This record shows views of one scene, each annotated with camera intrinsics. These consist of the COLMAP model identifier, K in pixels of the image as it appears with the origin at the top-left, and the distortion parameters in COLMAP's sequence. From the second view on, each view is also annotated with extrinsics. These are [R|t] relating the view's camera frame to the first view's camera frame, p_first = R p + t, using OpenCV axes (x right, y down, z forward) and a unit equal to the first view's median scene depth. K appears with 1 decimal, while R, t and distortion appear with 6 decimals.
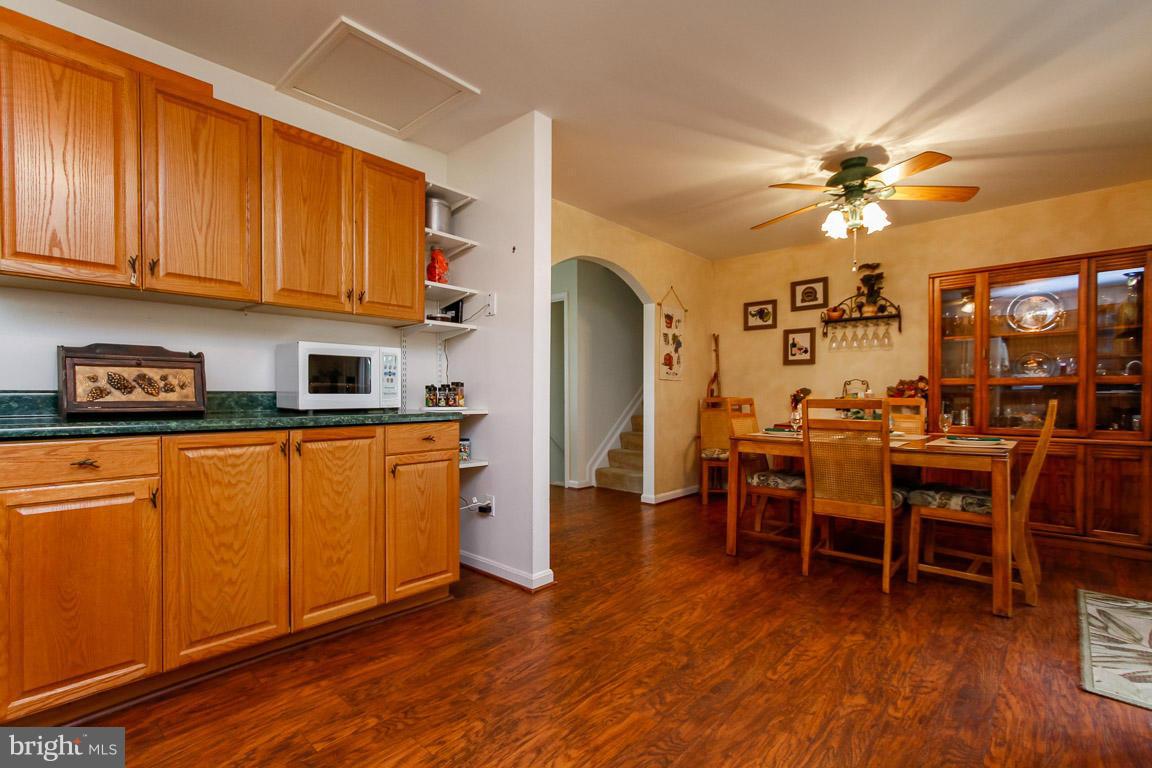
lens RADIAL K [[526.5, 0, 567.1], [0, 526.5, 401.9], [0, 0, 1]] dist [0.003943, 0.000424]
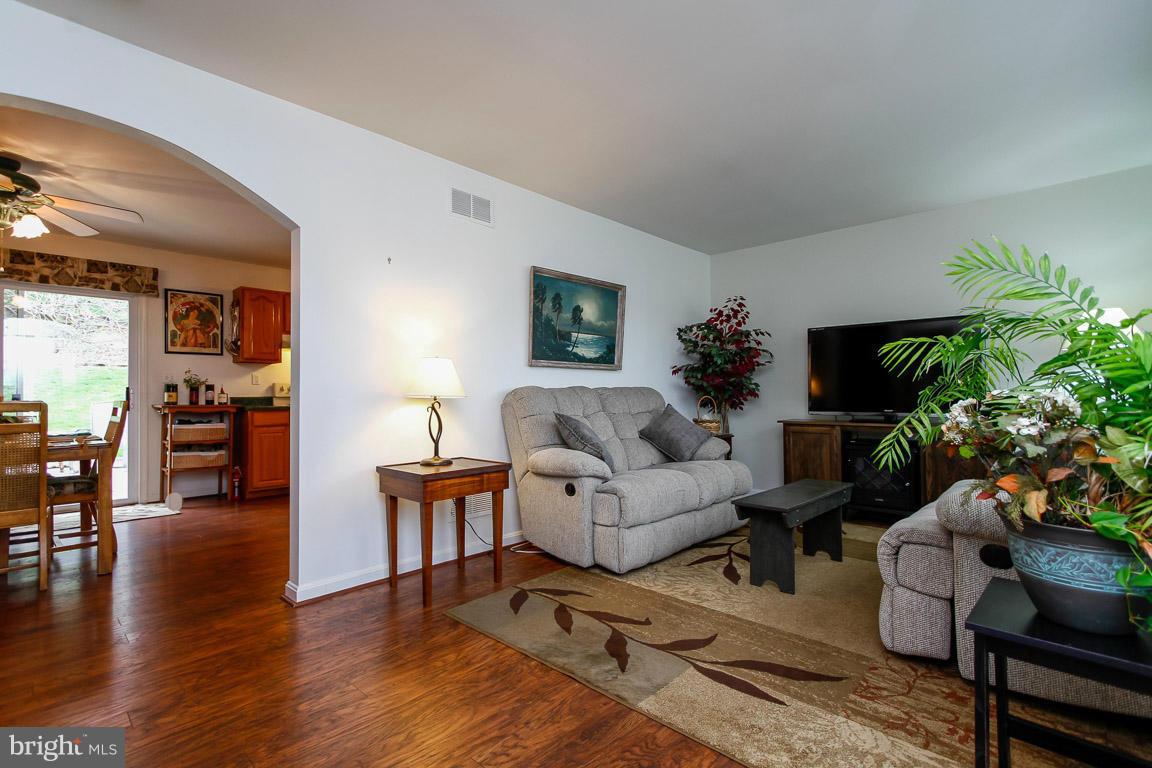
lens RADIAL K [[538.1, 0, 575.9], [0, 538.1, 390.6], [0, 0, 1]] dist [-0.001565, 0.000198]
pose [[-0.999841, 0.002218, 0.017684, -0.525550], [0.002300, 0.999987, 0.004611, -0.026638], [-0.017674, 0.004651, -0.999833, 1.932070]]
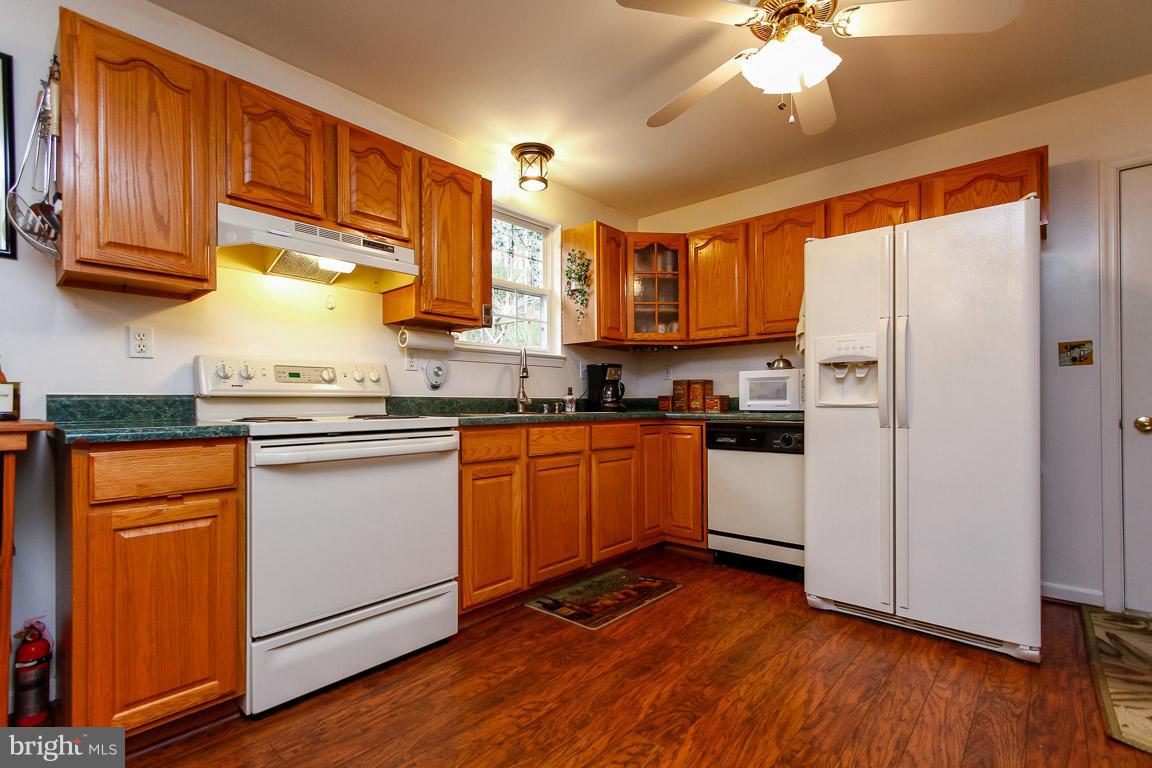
lens RADIAL K [[526.5, 0, 567.1], [0, 526.5, 401.9], [0, 0, 1]] dist [0.003943, 0.000424]
pose [[-0.999912, 0.000605, -0.013248, 0.088511], [0.000412, 0.999894, 0.014532, -0.001510], [0.013255, 0.014525, -0.999807, 0.784202]]
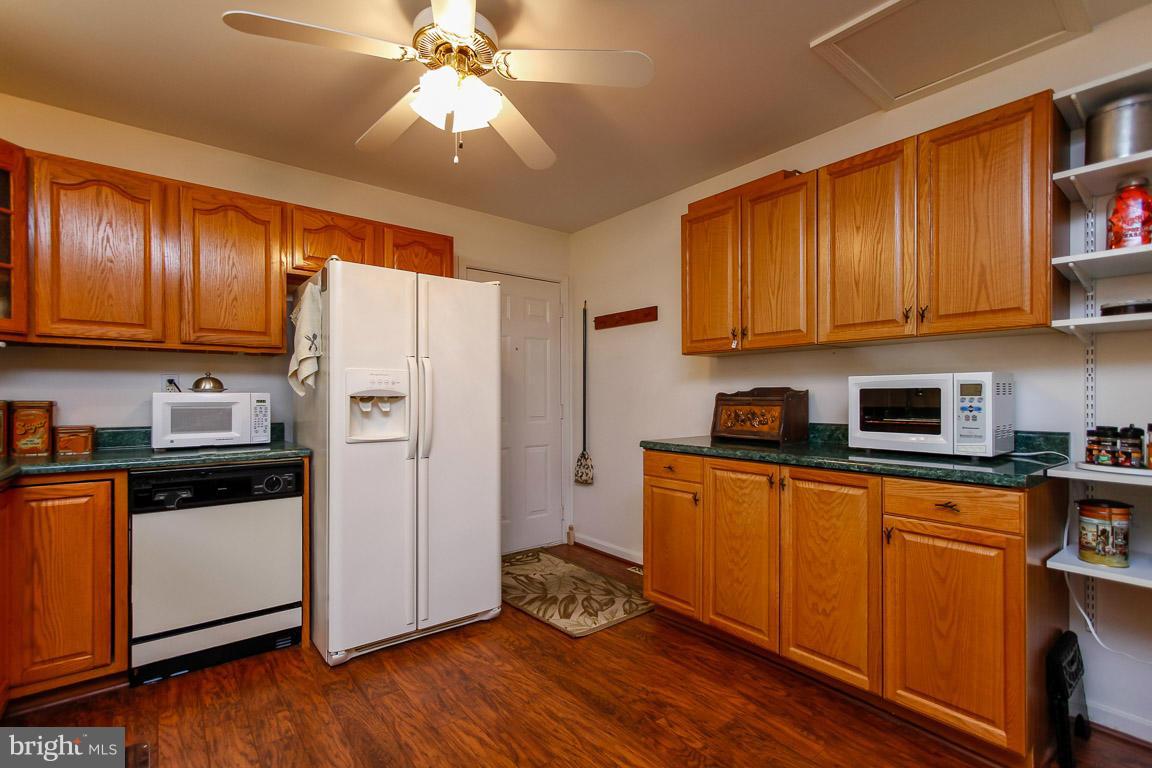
lens RADIAL K [[526.0, 0, 577.9], [0, 526.0, 396.4], [0, 0, 1]] dist [0.006872, -0.000015]
pose [[-0.143329, -0.004271, -0.989666, 0.357329], [-0.015525, 0.999877, -0.002067, -0.046933], [0.989553, 0.015068, -0.143378, 0.442241]]
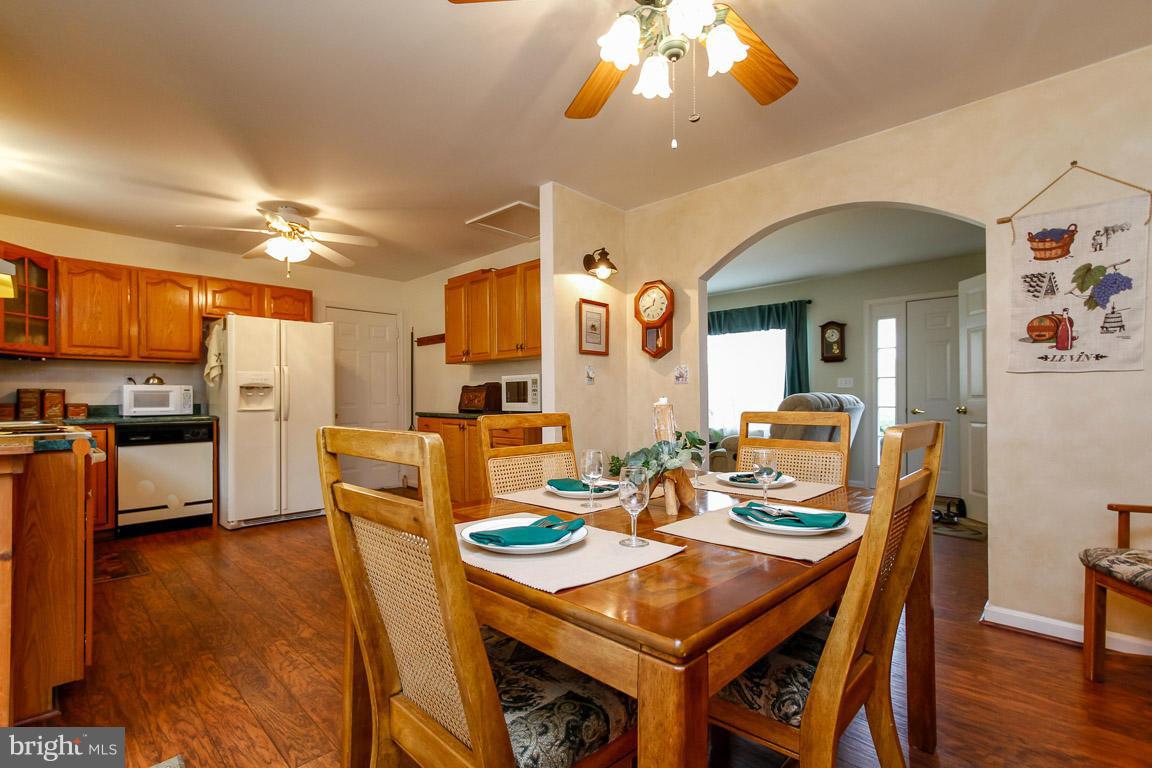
lens RADIAL K [[526.0, 0, 577.9], [0, 526.0, 396.4], [0, 0, 1]] dist [0.006872, -0.000015]
pose [[-0.020002, -0.006369, -0.999780, 0.993256], [-0.010710, 0.999924, -0.006156, -0.020824], [0.999743, 0.010585, -0.020069, 0.902552]]
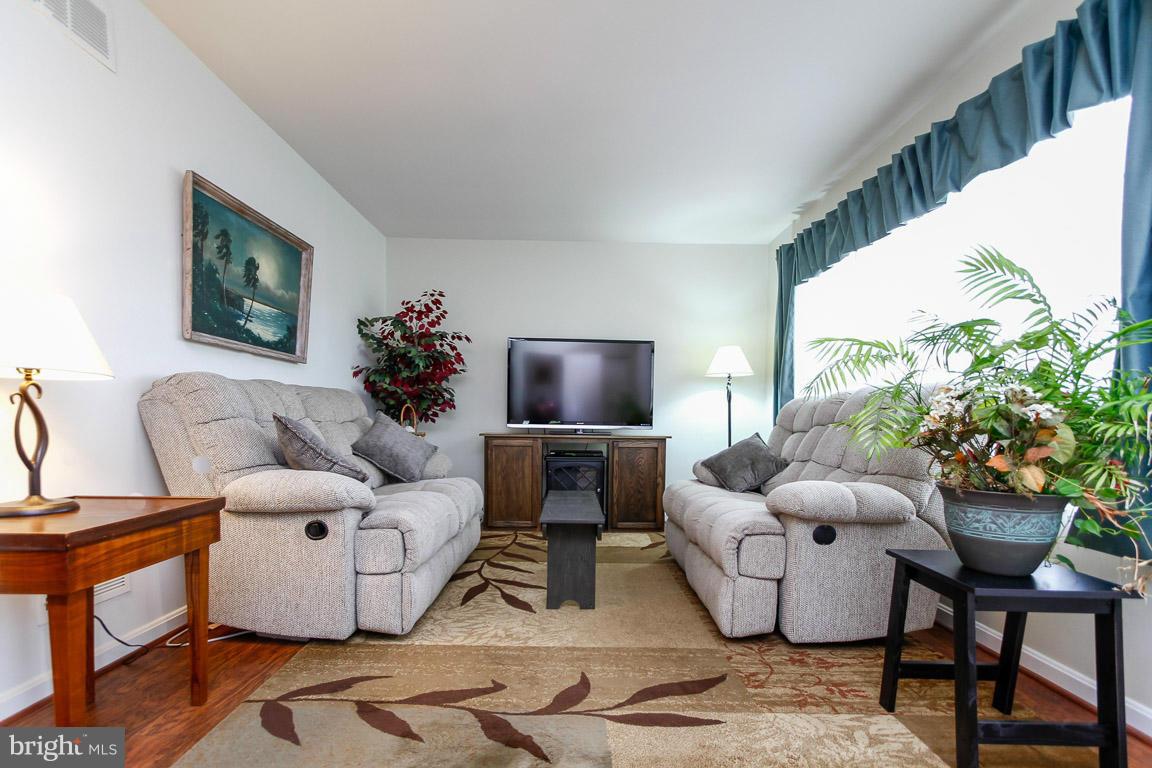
lens RADIAL K [[548.3, 0, 578.1], [0, 548.3, 451.6], [0, 0, 1]] dist [0.001657, 0.000537]
pose [[-0.726667, 0.024254, -0.686561, -0.293804], [-0.027604, 0.997539, 0.064456, 0.008929], [0.686435, 0.065790, -0.724209, 1.664426]]
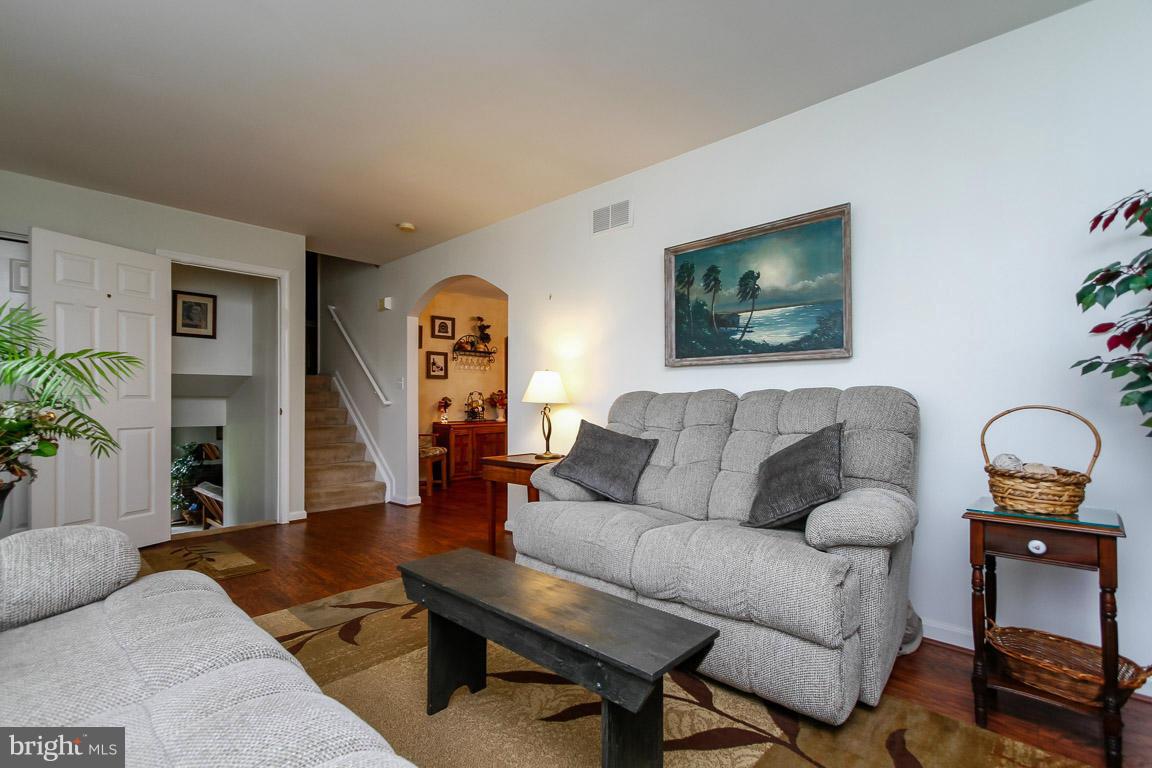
lens RADIAL K [[526.5, 0, 567.1], [0, 526.5, 401.9], [0, 0, 1]] dist [0.003943, 0.000424]
pose [[0.015500, -0.002327, 0.999877, -1.327588], [0.015436, 0.999879, 0.002088, -0.016650], [-0.999761, 0.015402, 0.015534, 0.994323]]
